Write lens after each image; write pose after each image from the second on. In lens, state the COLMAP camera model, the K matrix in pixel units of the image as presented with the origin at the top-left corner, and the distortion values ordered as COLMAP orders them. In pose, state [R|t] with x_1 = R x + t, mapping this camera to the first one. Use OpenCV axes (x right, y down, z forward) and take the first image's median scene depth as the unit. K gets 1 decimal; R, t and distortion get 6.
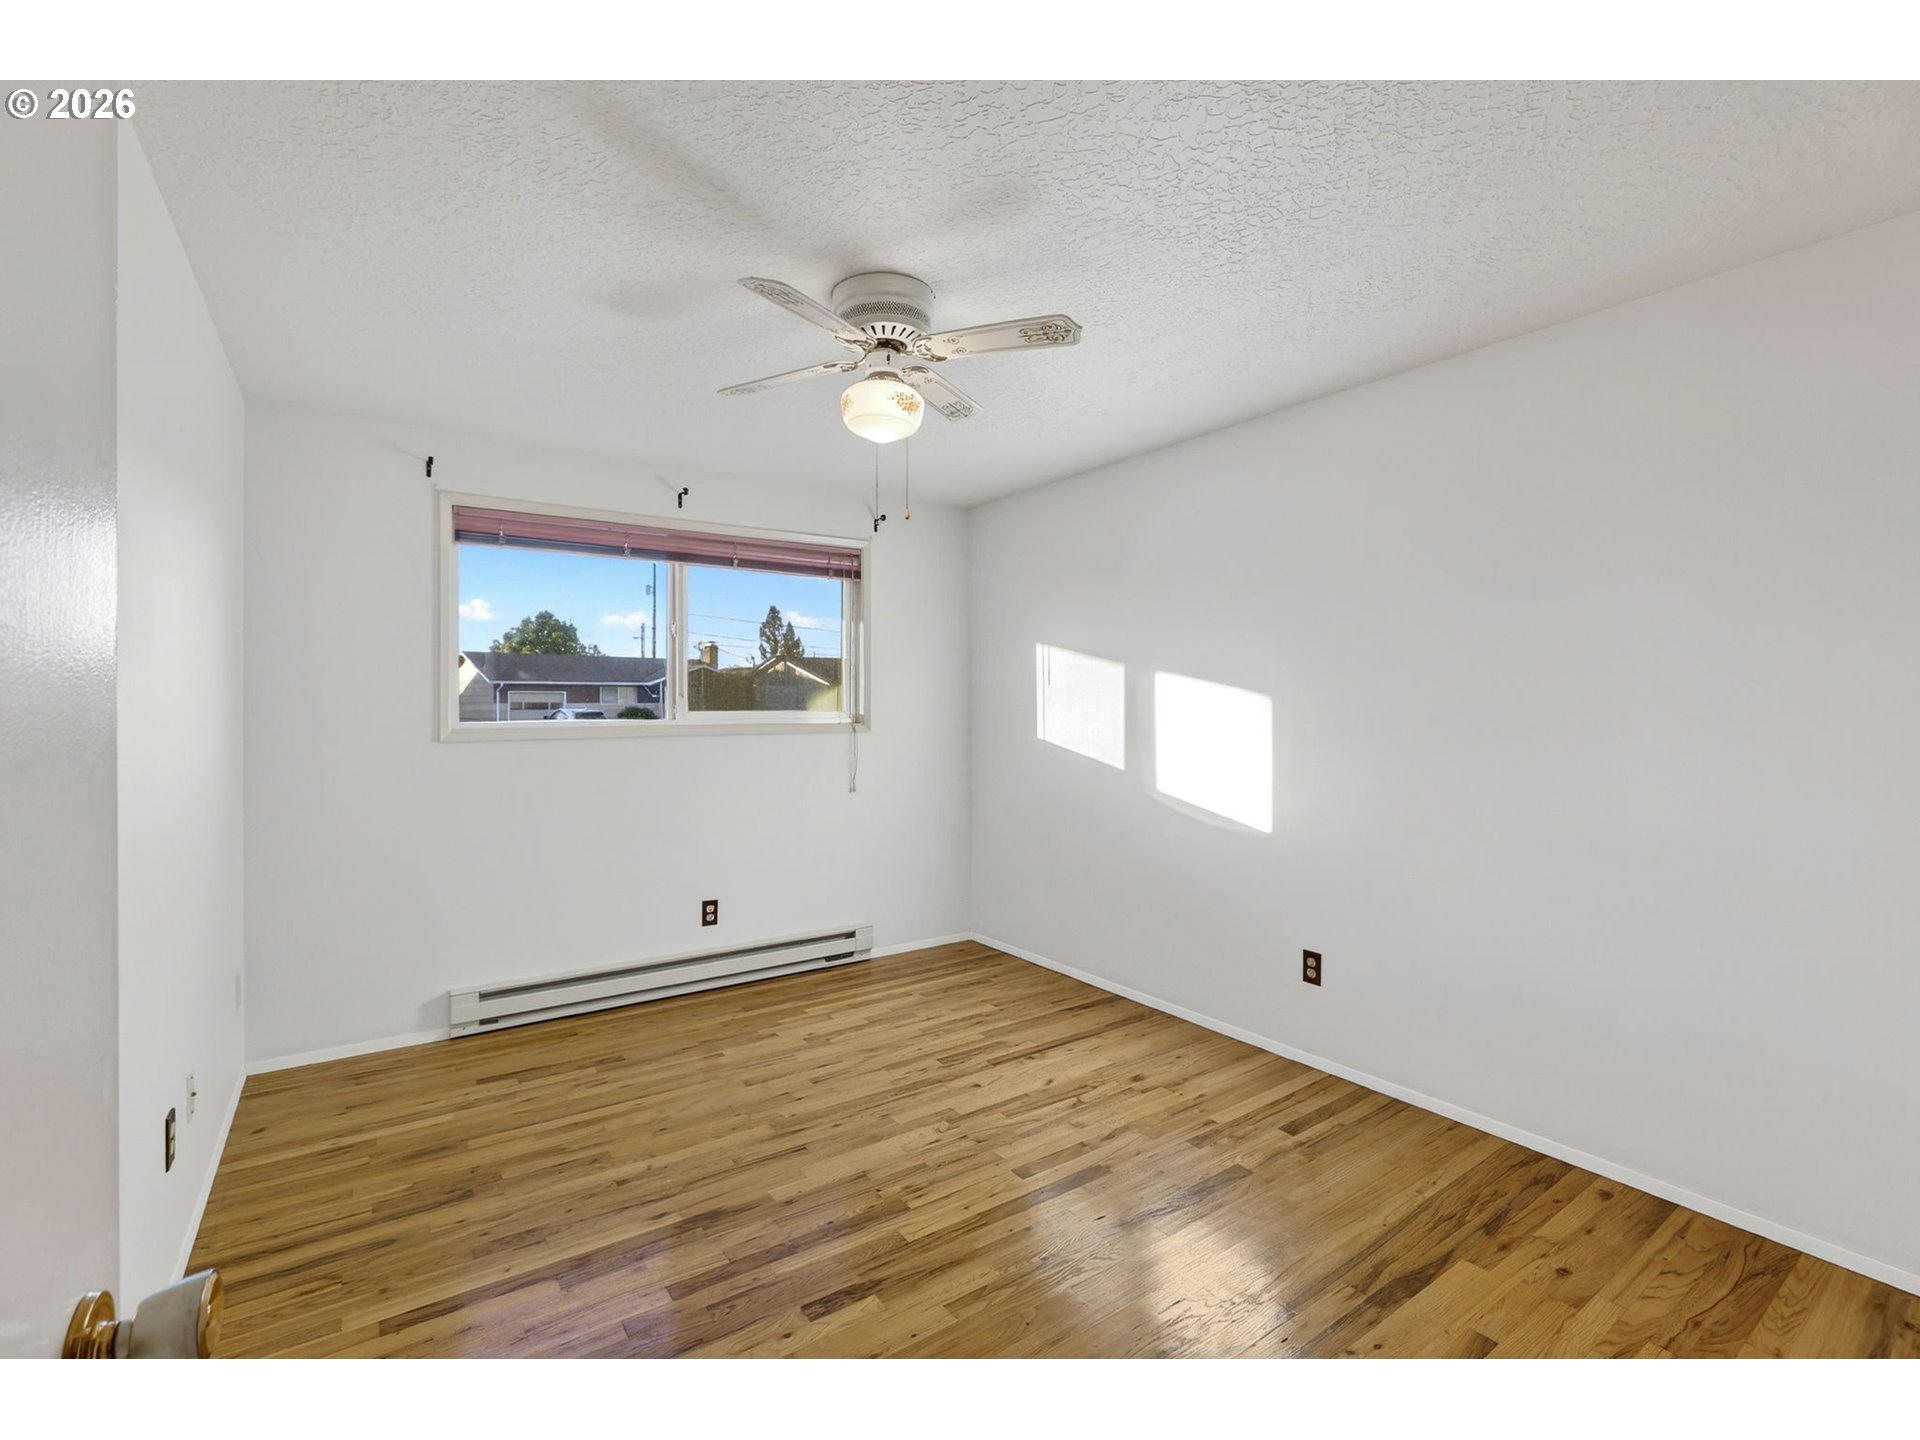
lens RADIAL K [[880.6, 0, 966.0], [0, 880.6, 695.1], [0, 0, 1]] dist [-0.031984, 0.011701]
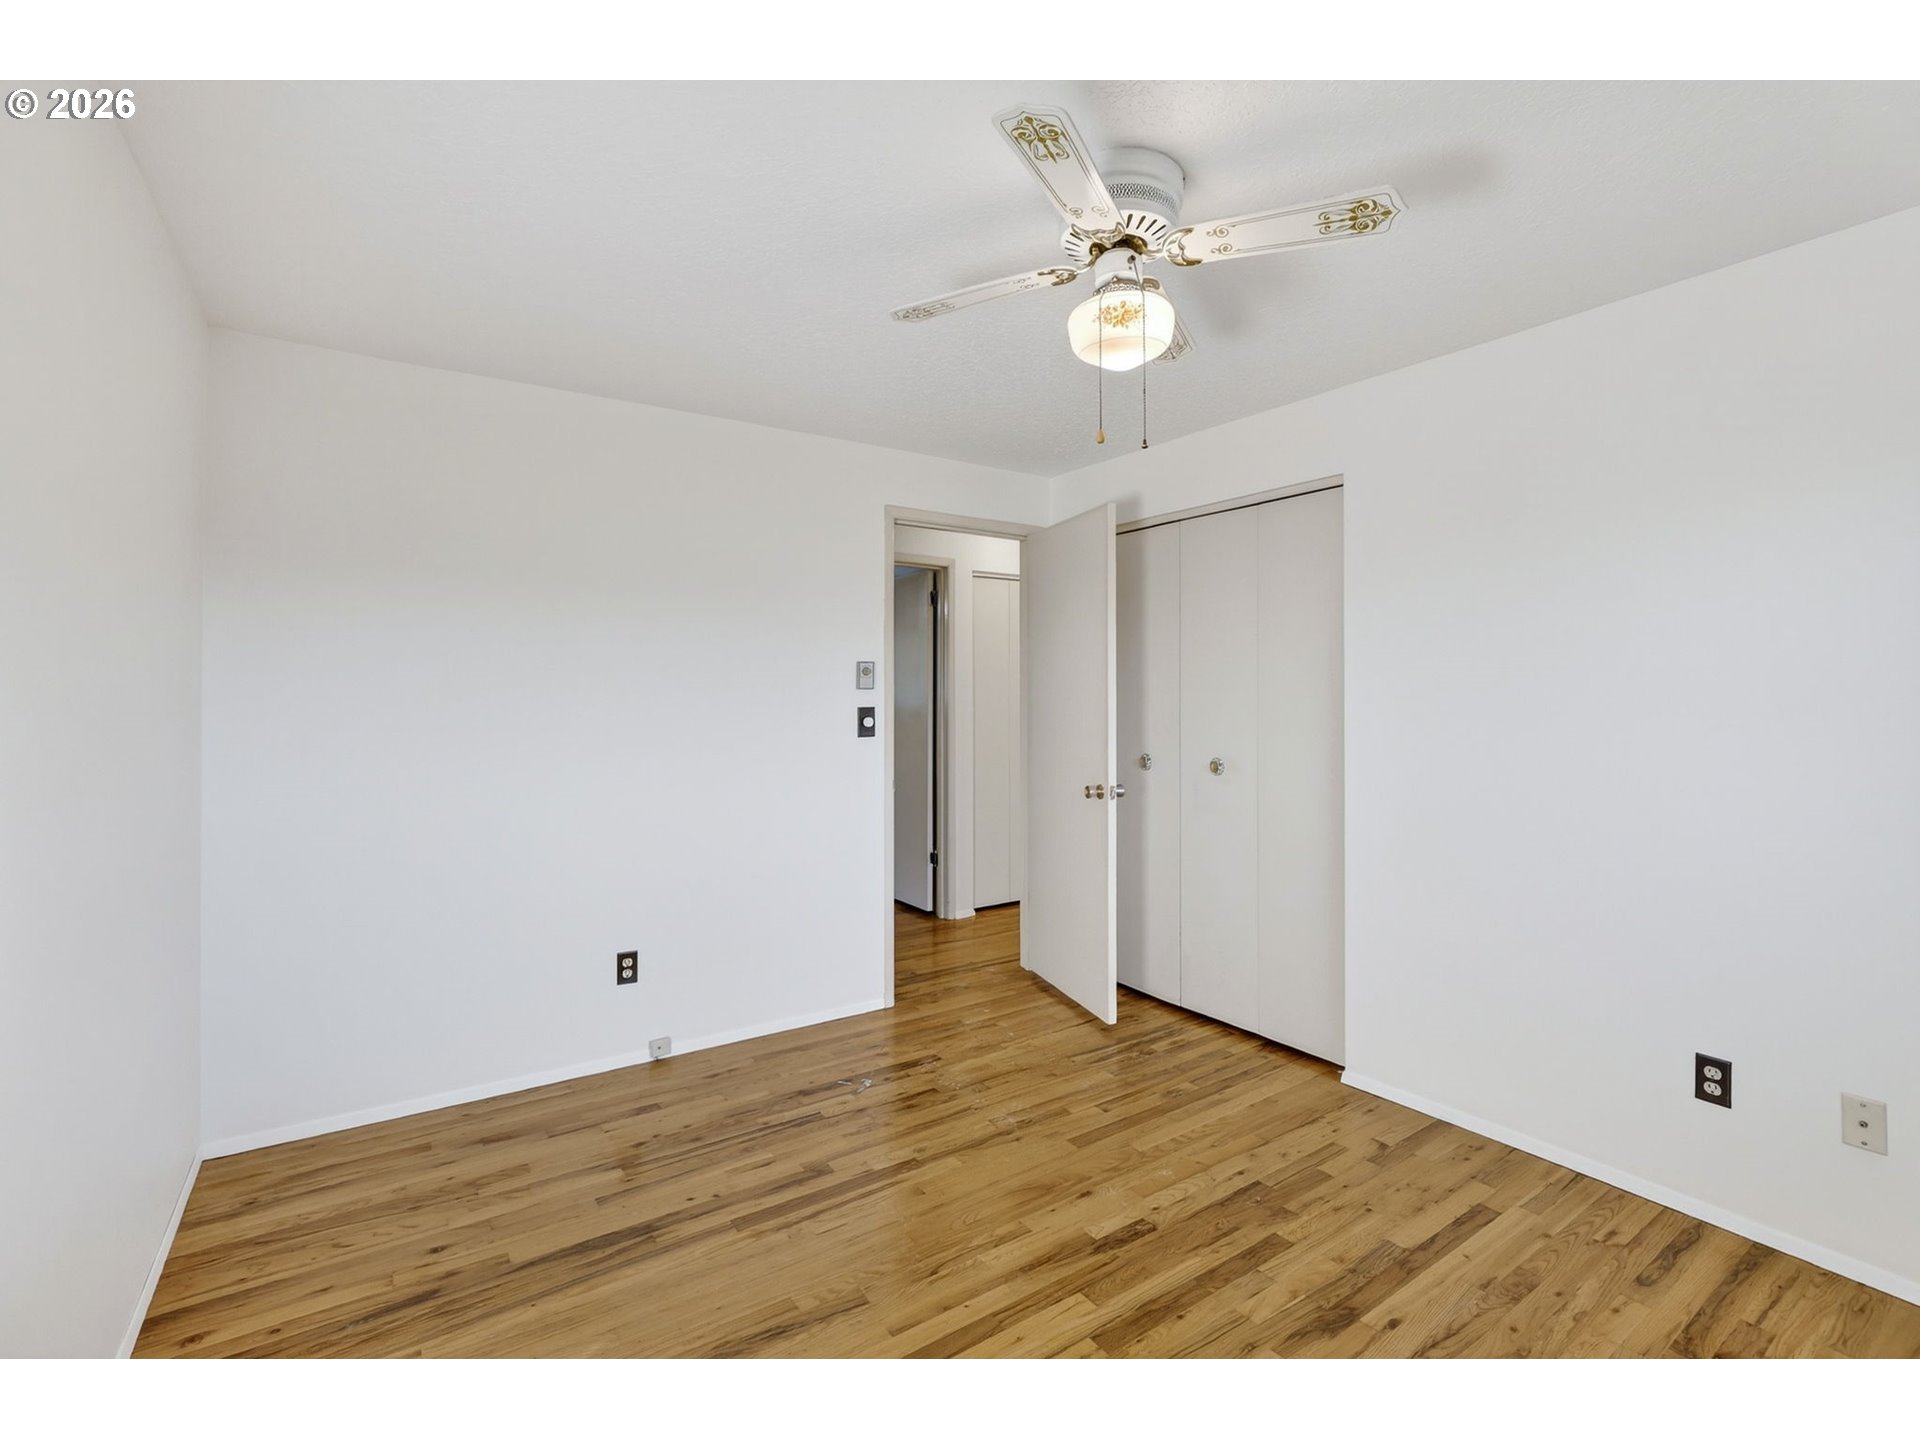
lens RADIAL K [[880.6, 0, 966.0], [0, 880.6, 695.1], [0, 0, 1]] dist [-0.031984, 0.011701]
pose [[-0.999960, 0.004270, 0.007800, 0.038546], [0.004226, 0.999975, -0.005665, 0.008621], [-0.007824, -0.005632, -0.999954, 1.697003]]
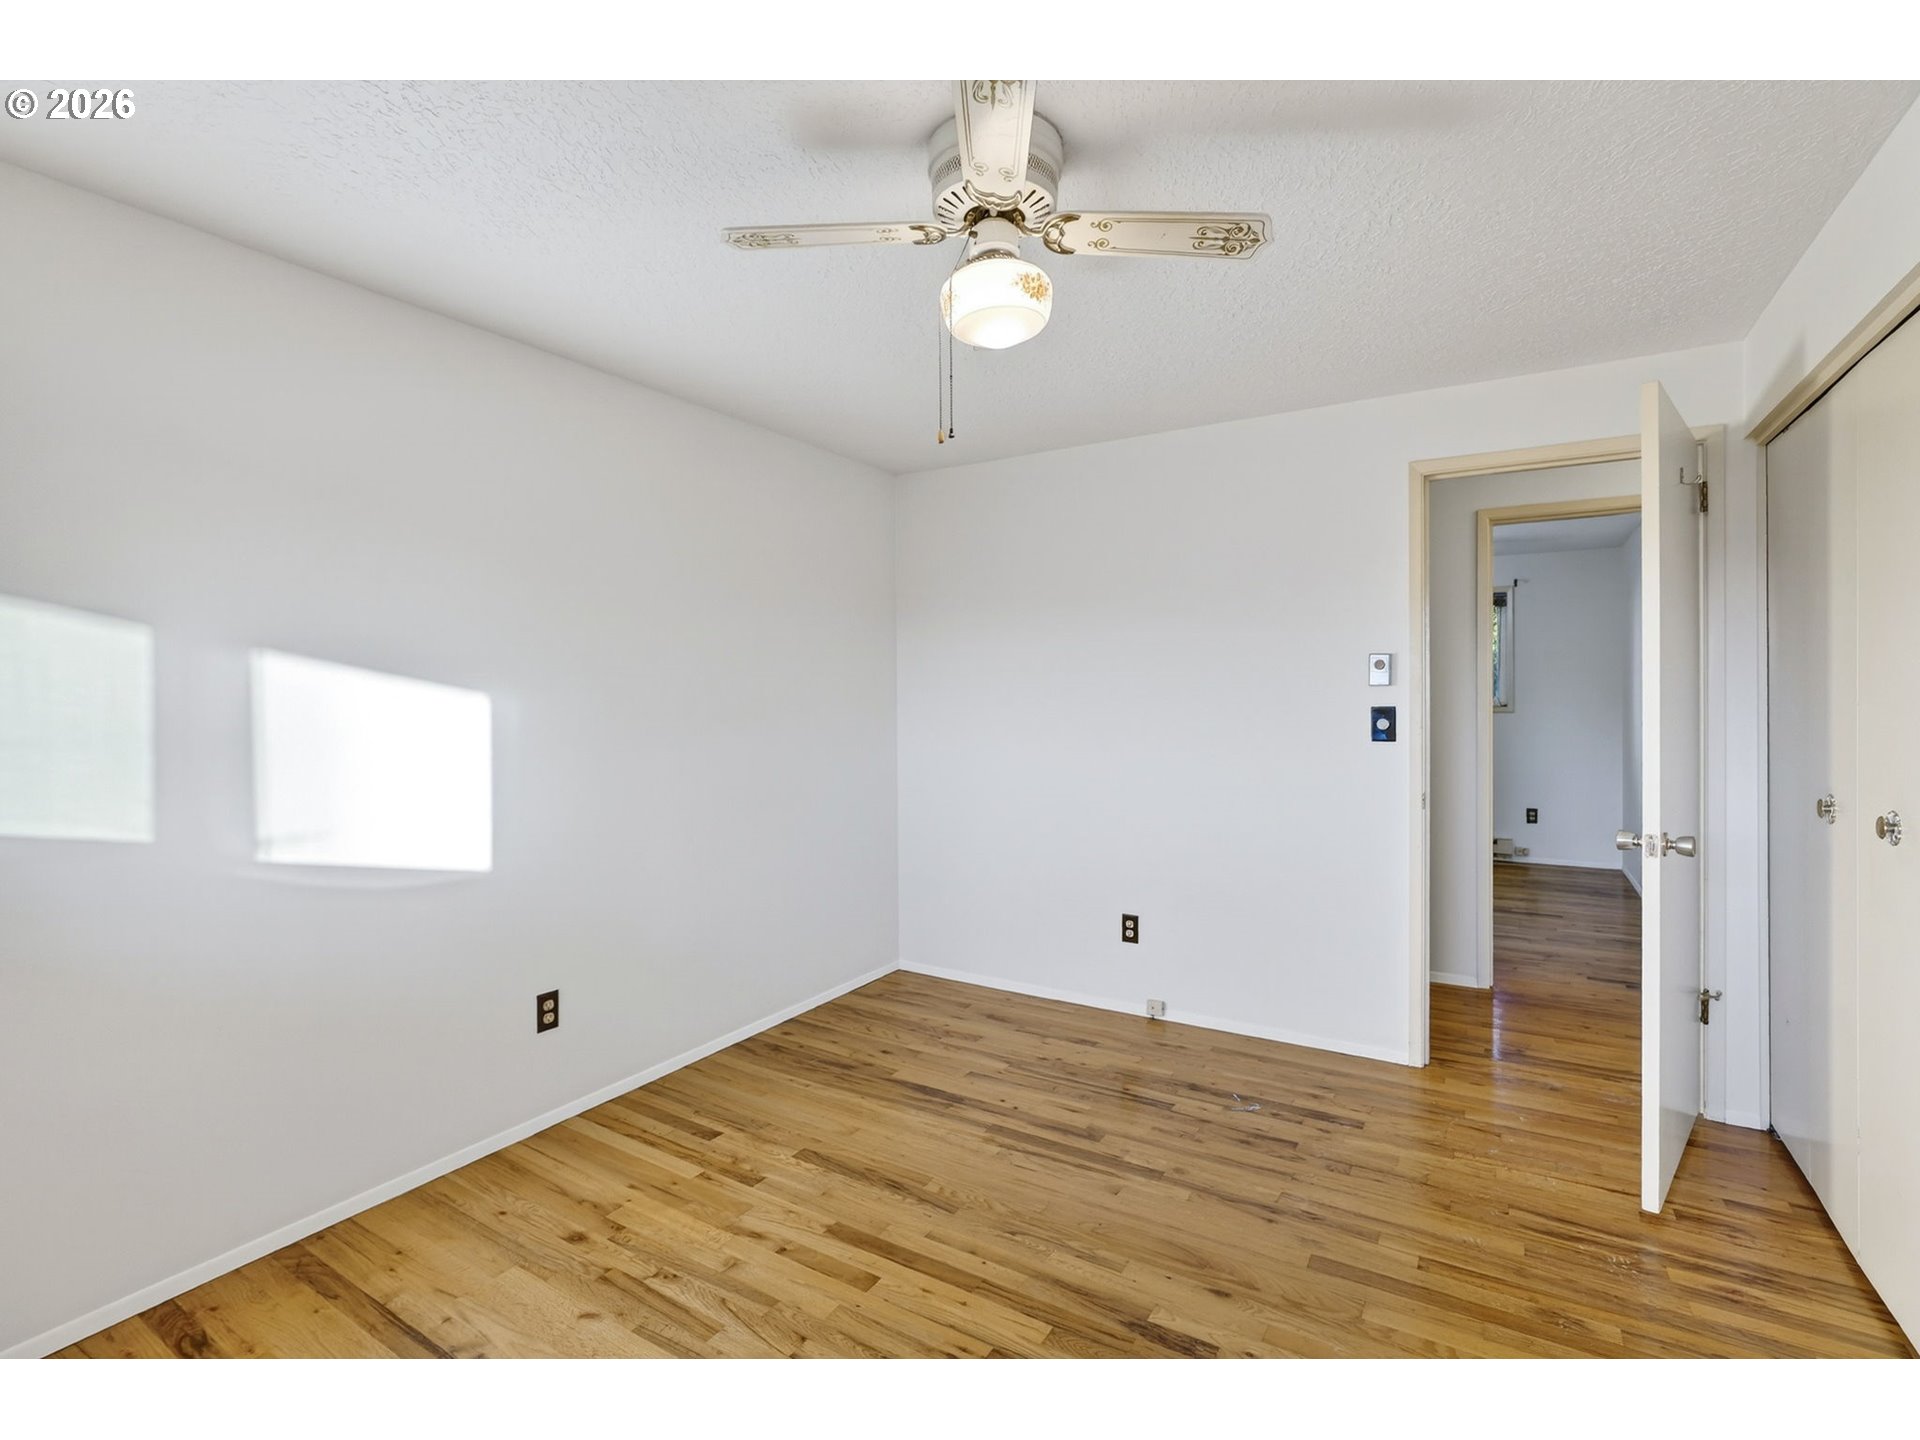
lens RADIAL K [[880.6, 0, 966.0], [0, 880.6, 695.1], [0, 0, 1]] dist [-0.031984, 0.011701]
pose [[-0.398675, 0.006052, 0.917072, -0.729319], [0.003290, 0.999981, -0.005169, 0.007529], [-0.917087, 0.000956, -0.398687, 1.261424]]
